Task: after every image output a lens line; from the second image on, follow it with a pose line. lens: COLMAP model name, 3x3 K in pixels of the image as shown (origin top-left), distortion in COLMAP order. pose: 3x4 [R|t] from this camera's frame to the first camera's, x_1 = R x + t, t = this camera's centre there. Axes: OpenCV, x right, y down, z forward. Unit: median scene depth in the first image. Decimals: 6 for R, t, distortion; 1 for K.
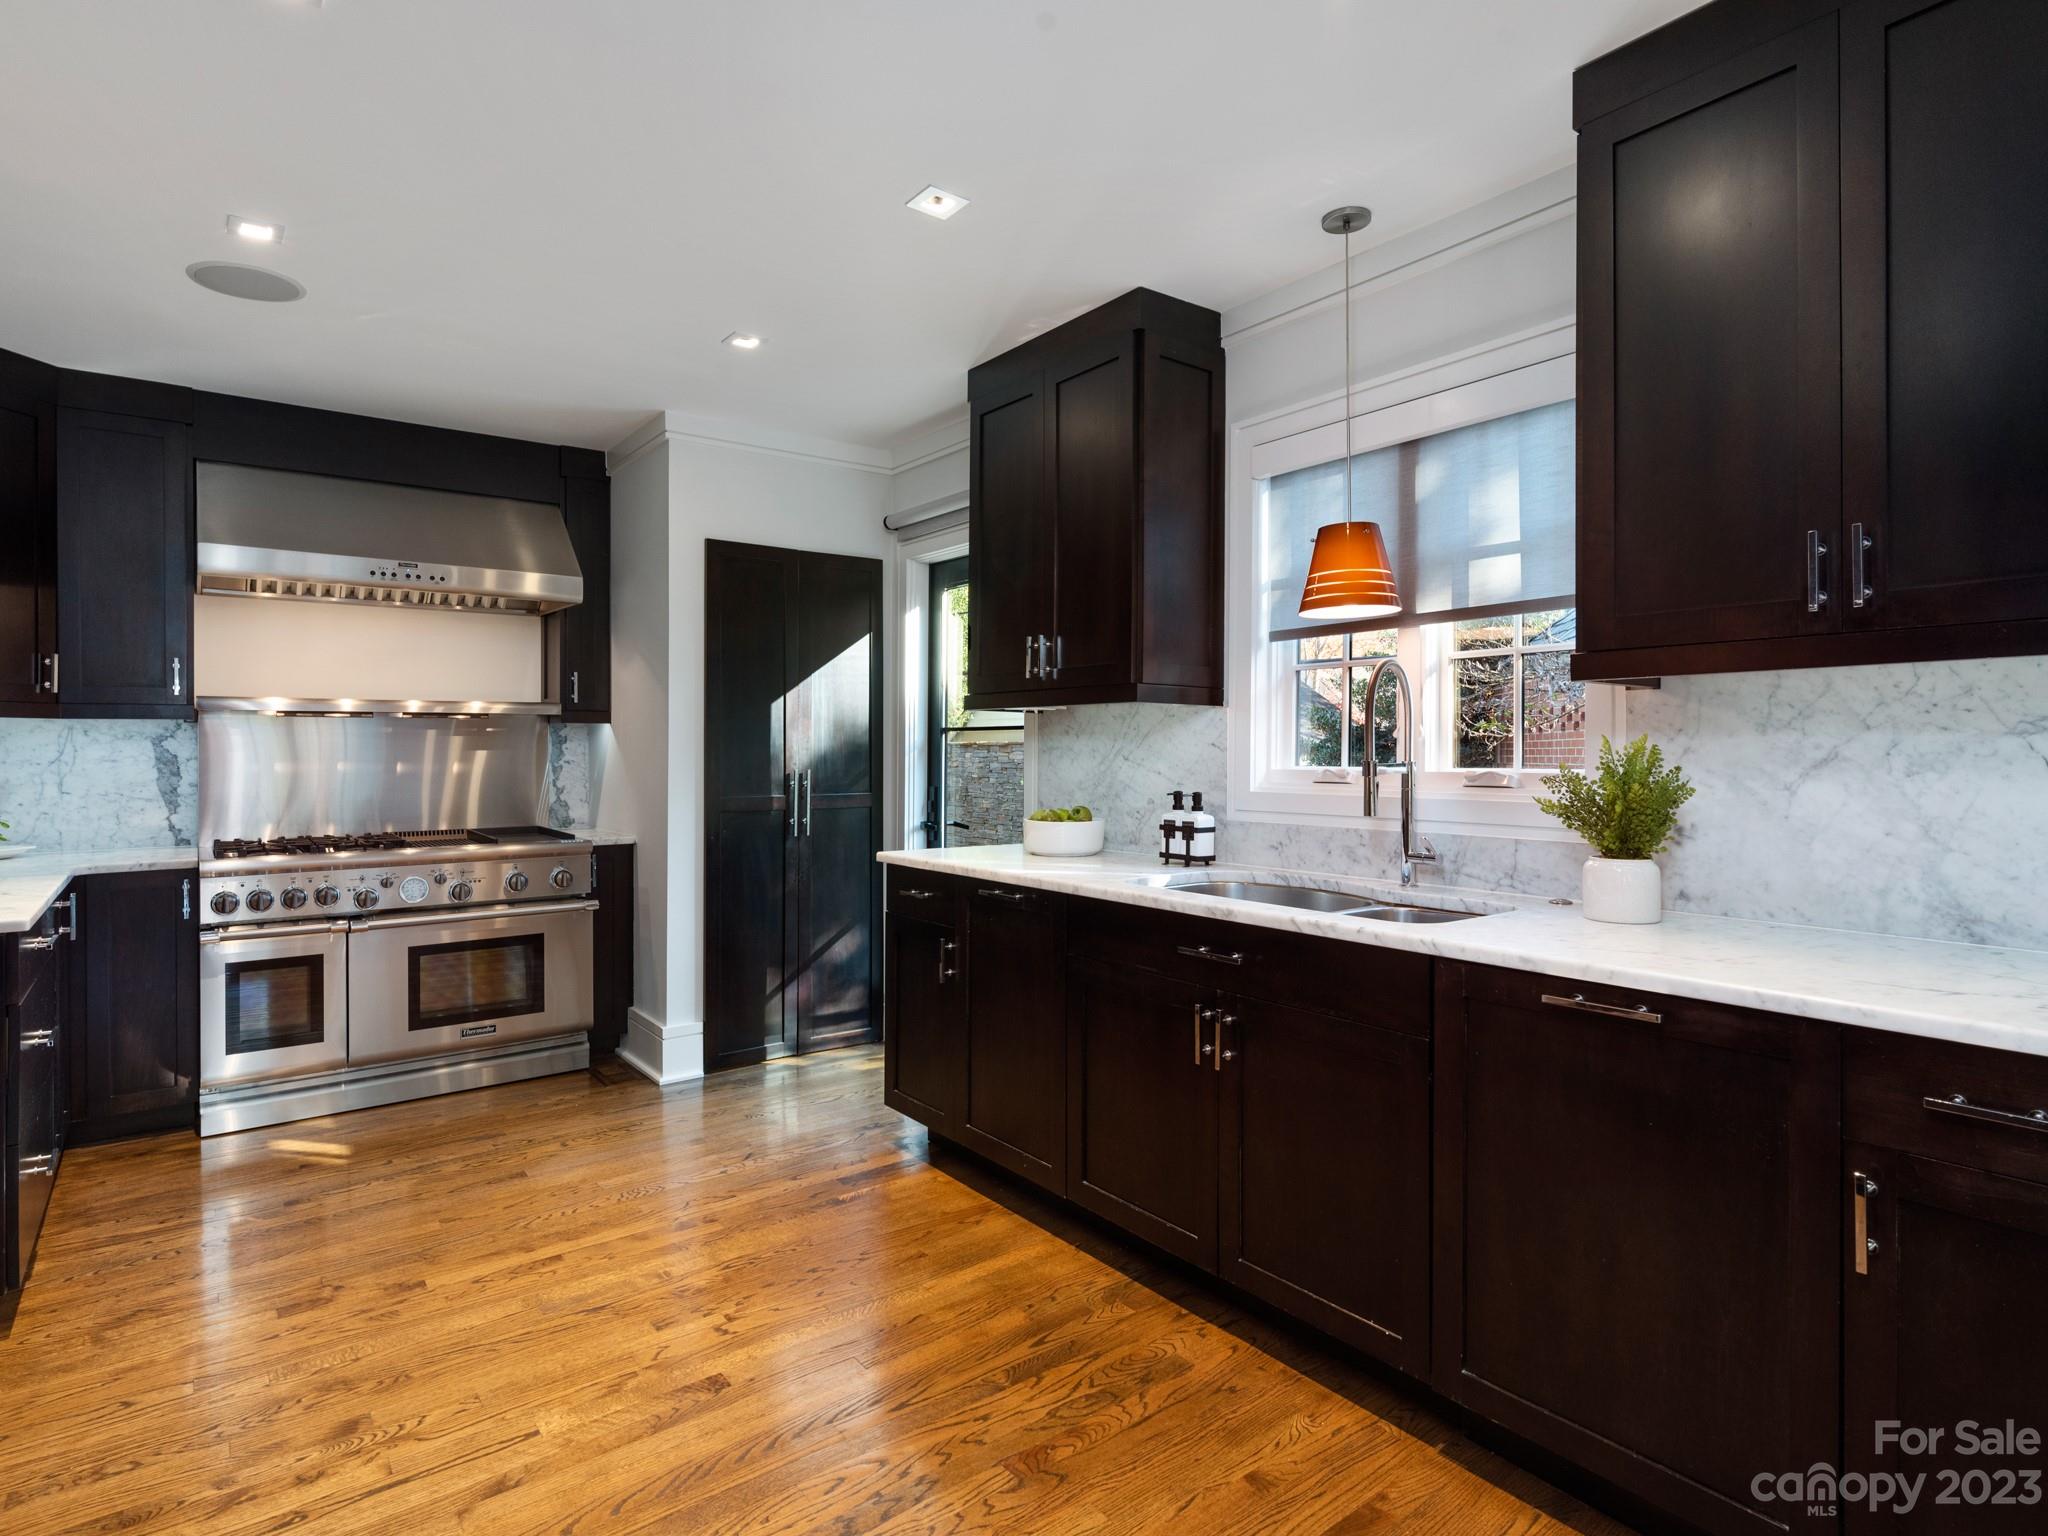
lens RADIAL K [[1107.9, 0, 1025.4], [0, 1107.9, 750.3], [0, 0, 1]] dist [-0.000388, -0.000091]
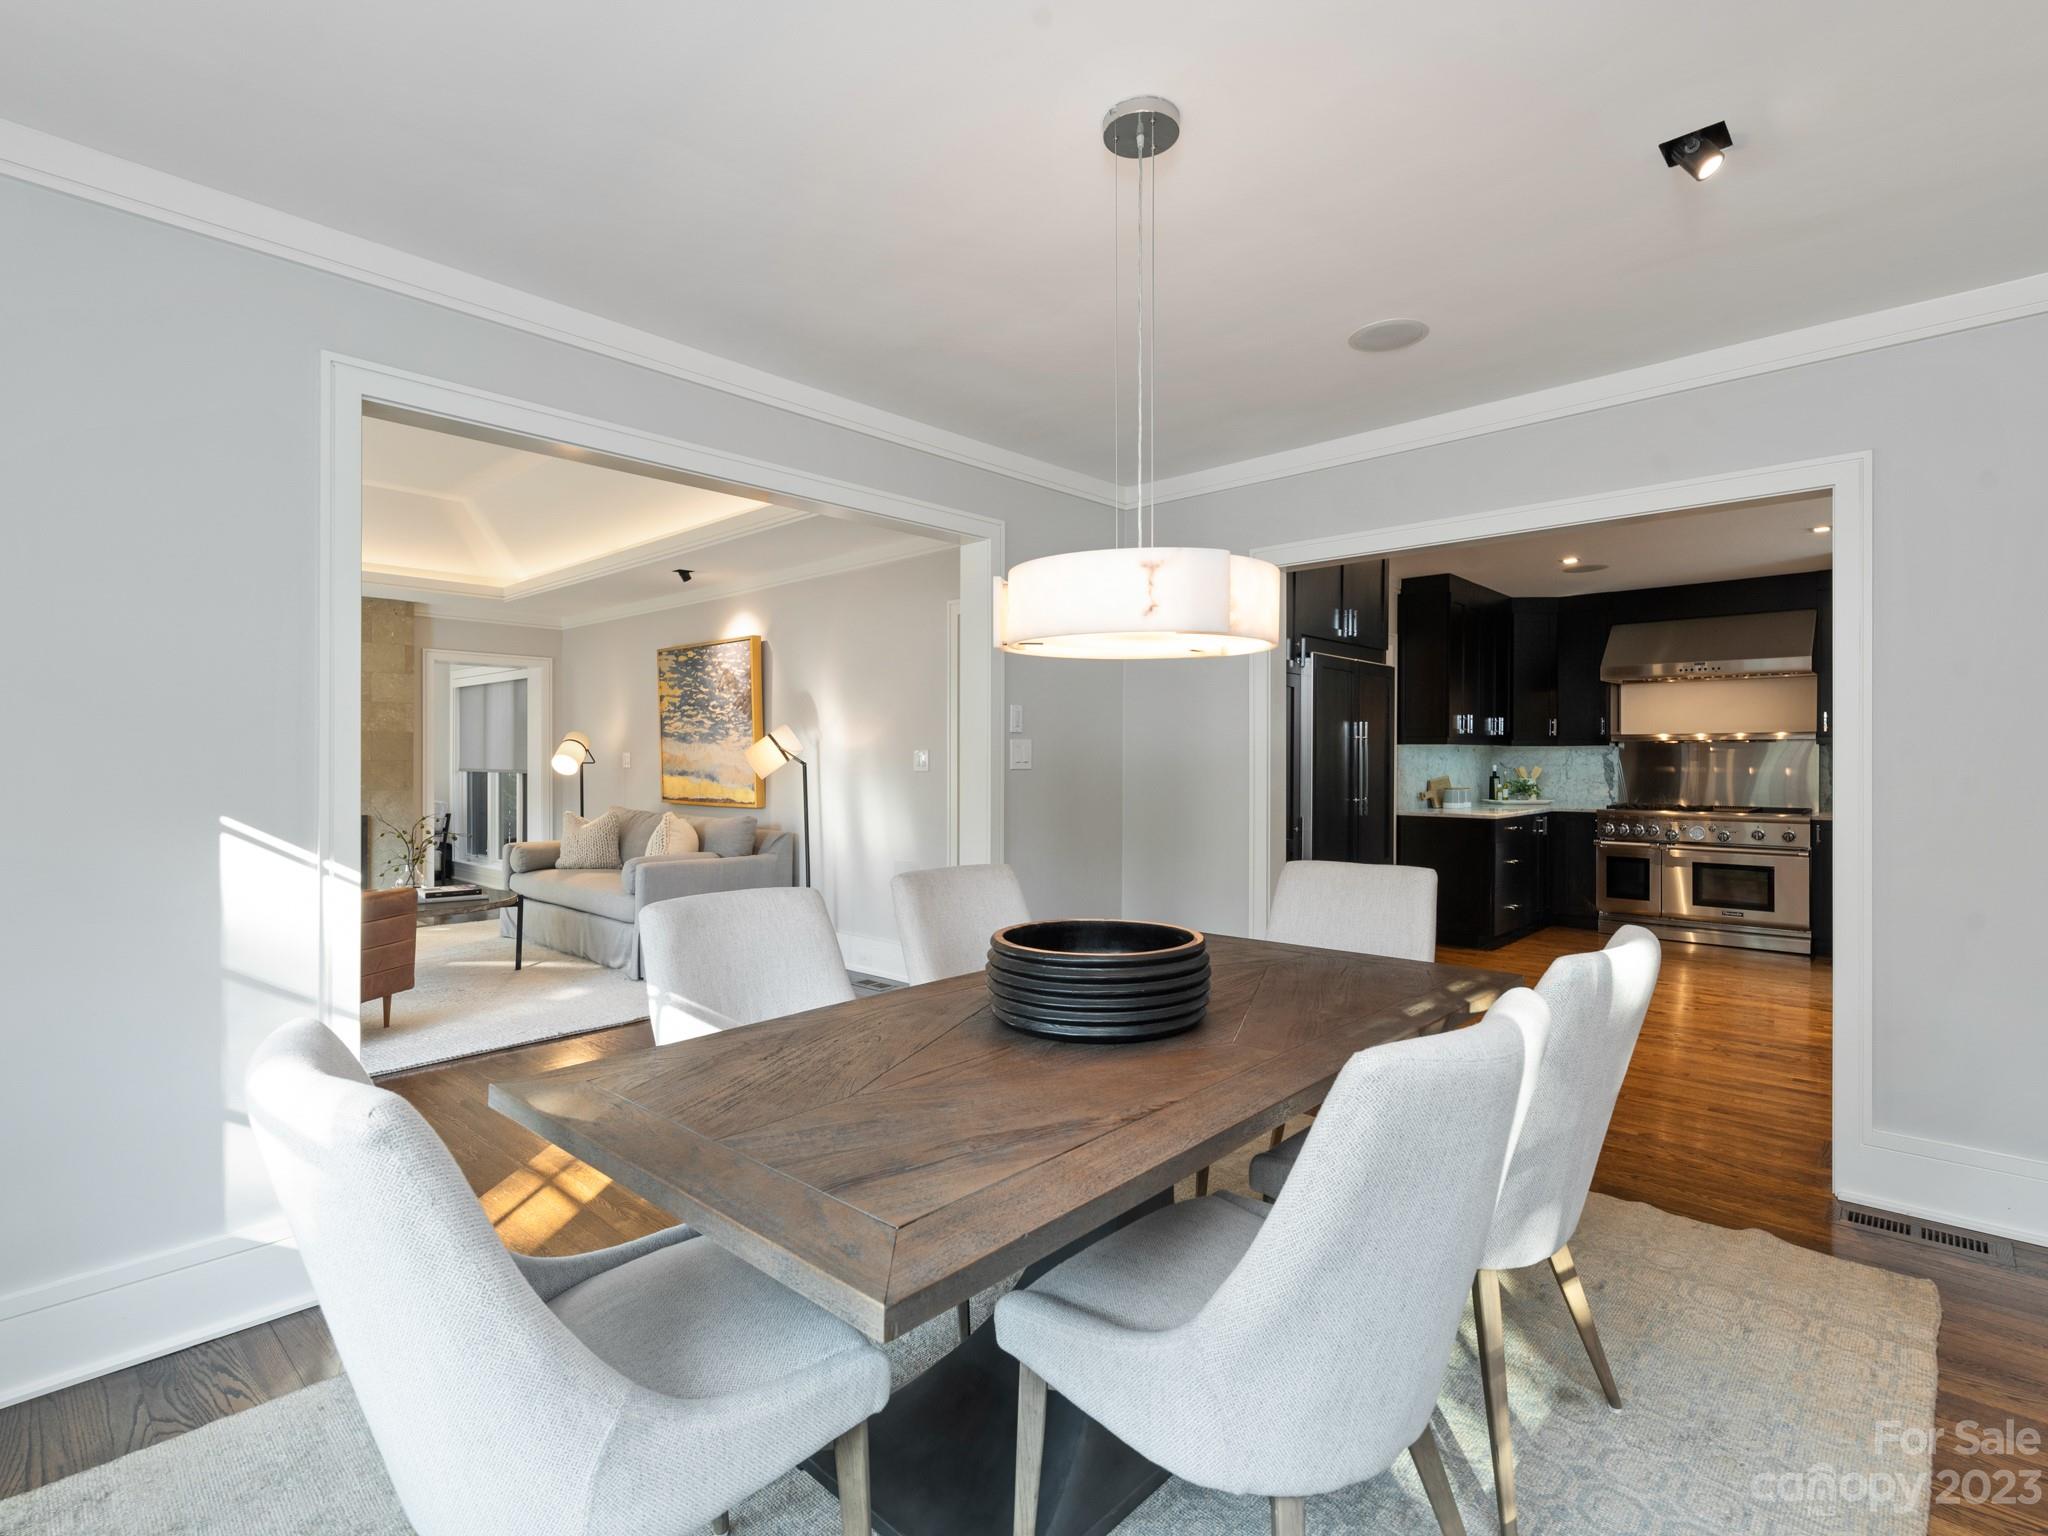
lens RADIAL K [[981.7, 0, 1023.2], [0, 981.7, 752.0], [0, 0, 1]] dist [-0.002796, 0.000978]
pose [[0.168294, -0.001006, -0.985736, 0.953494], [-0.005200, 0.999985, -0.001908, -0.006127], [0.985723, 0.005447, 0.168286, -0.455276]]
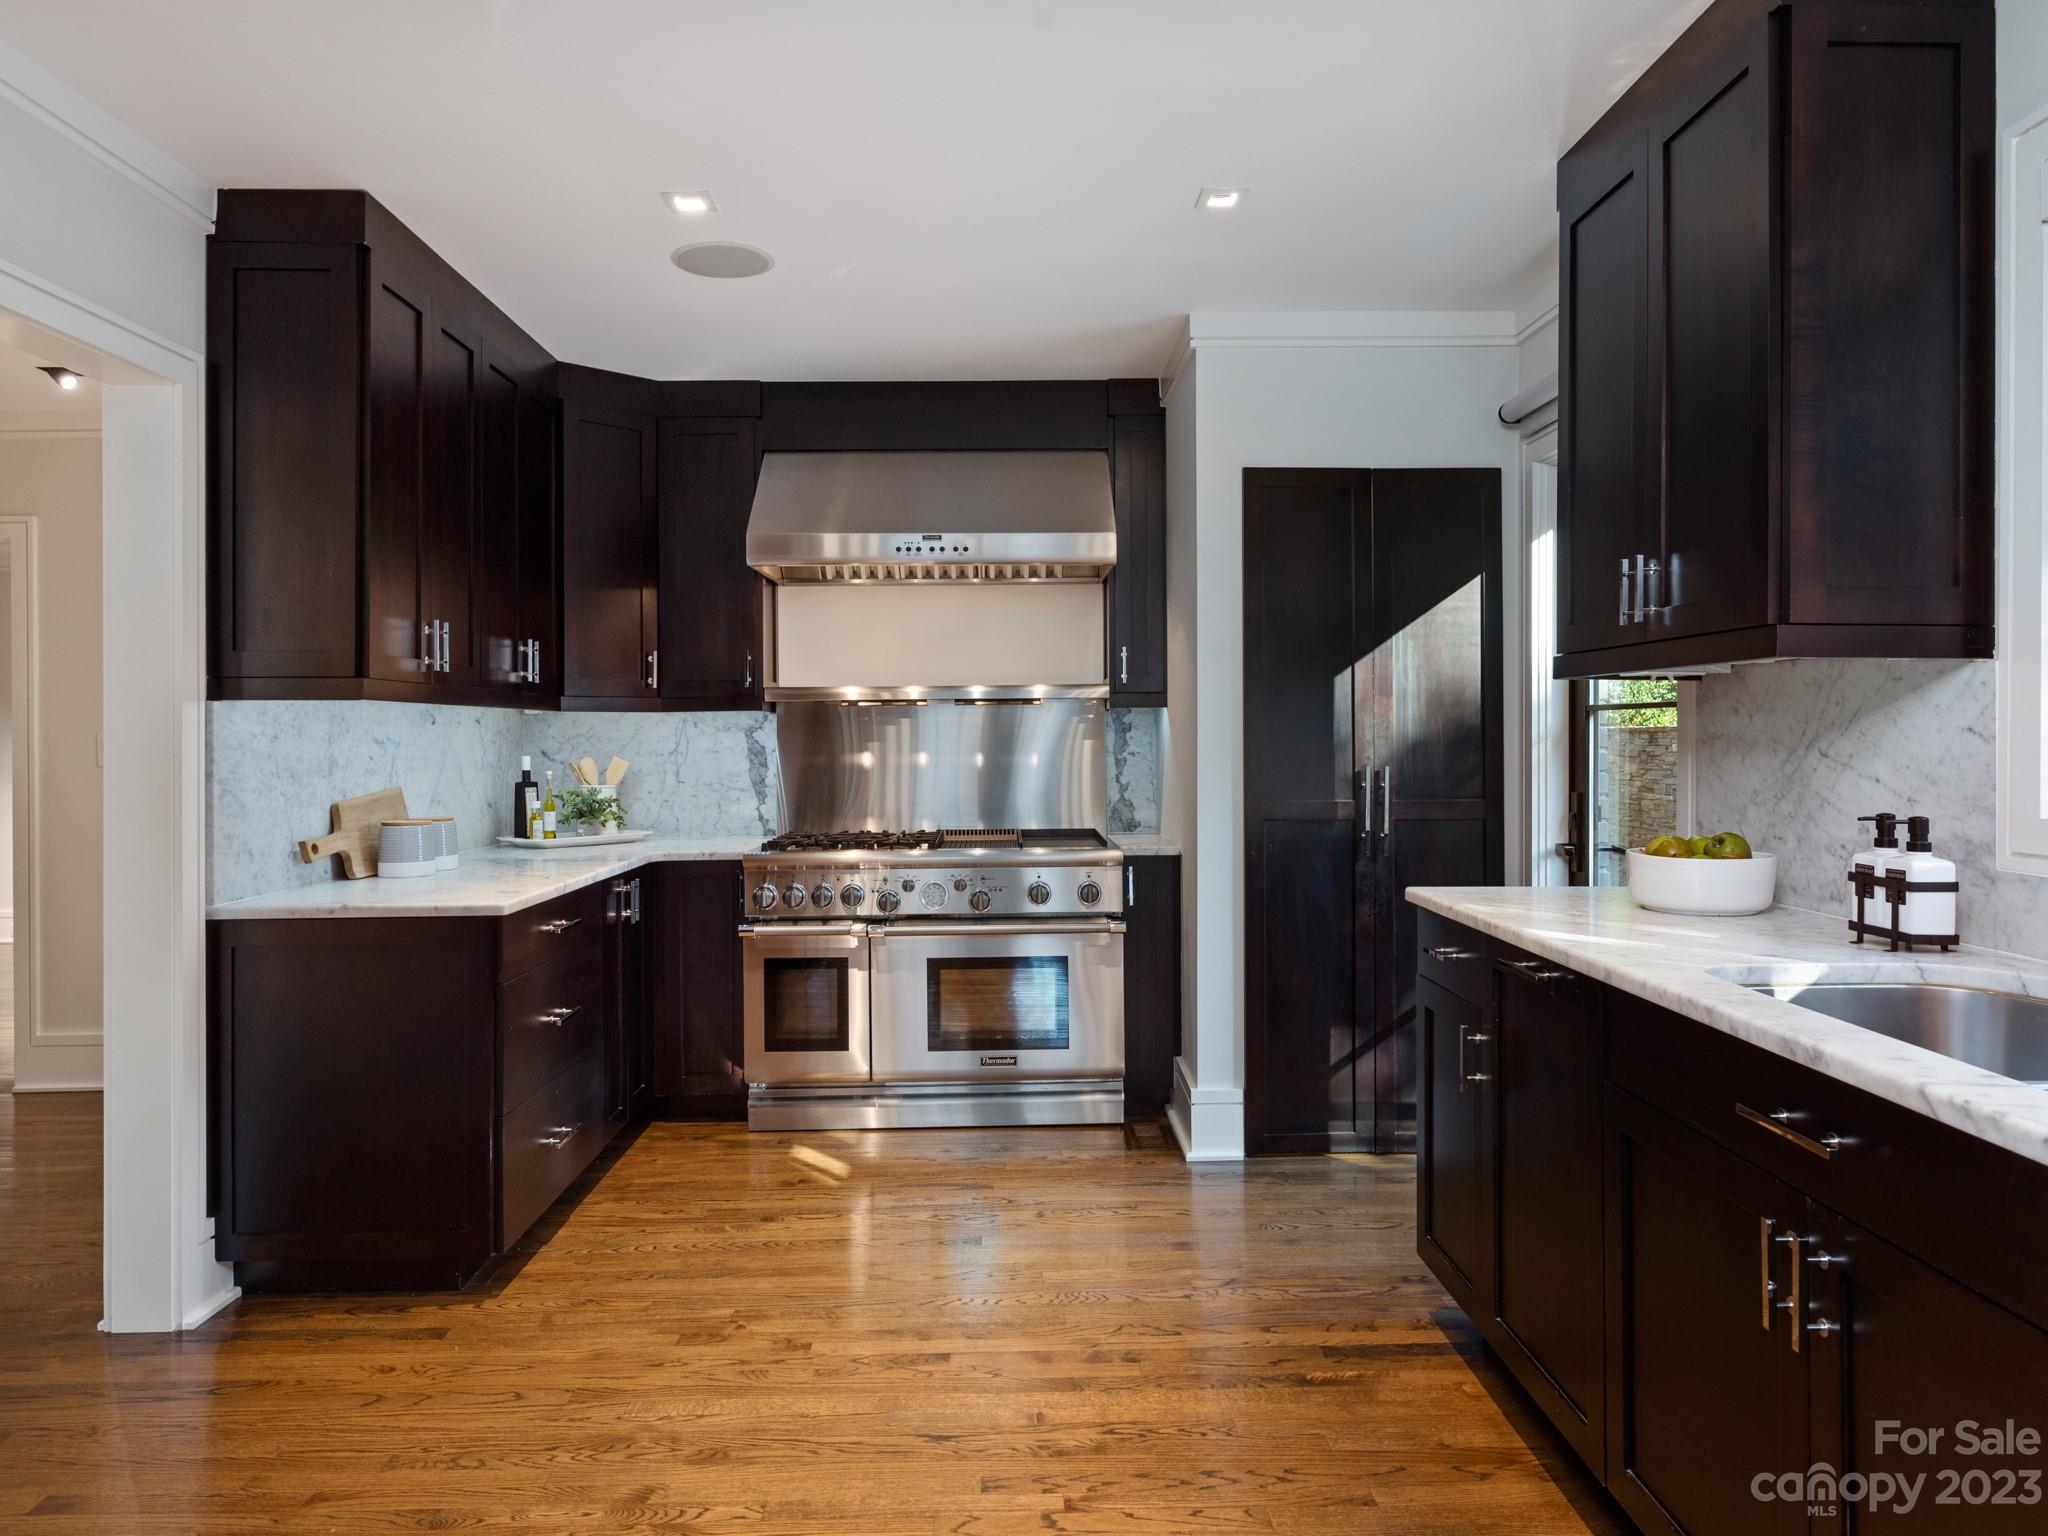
lens RADIAL K [[1343.7, 0, 1016.3], [0, 1343.7, 732.0], [0, 0, 1]] dist [0.007148, 0.001295]
pose [[0.803043, -0.005927, -0.595892, 0.160125], [0.004850, 0.999982, -0.003410, -0.003423], [0.595901, -0.000152, 0.803058, 0.162081]]
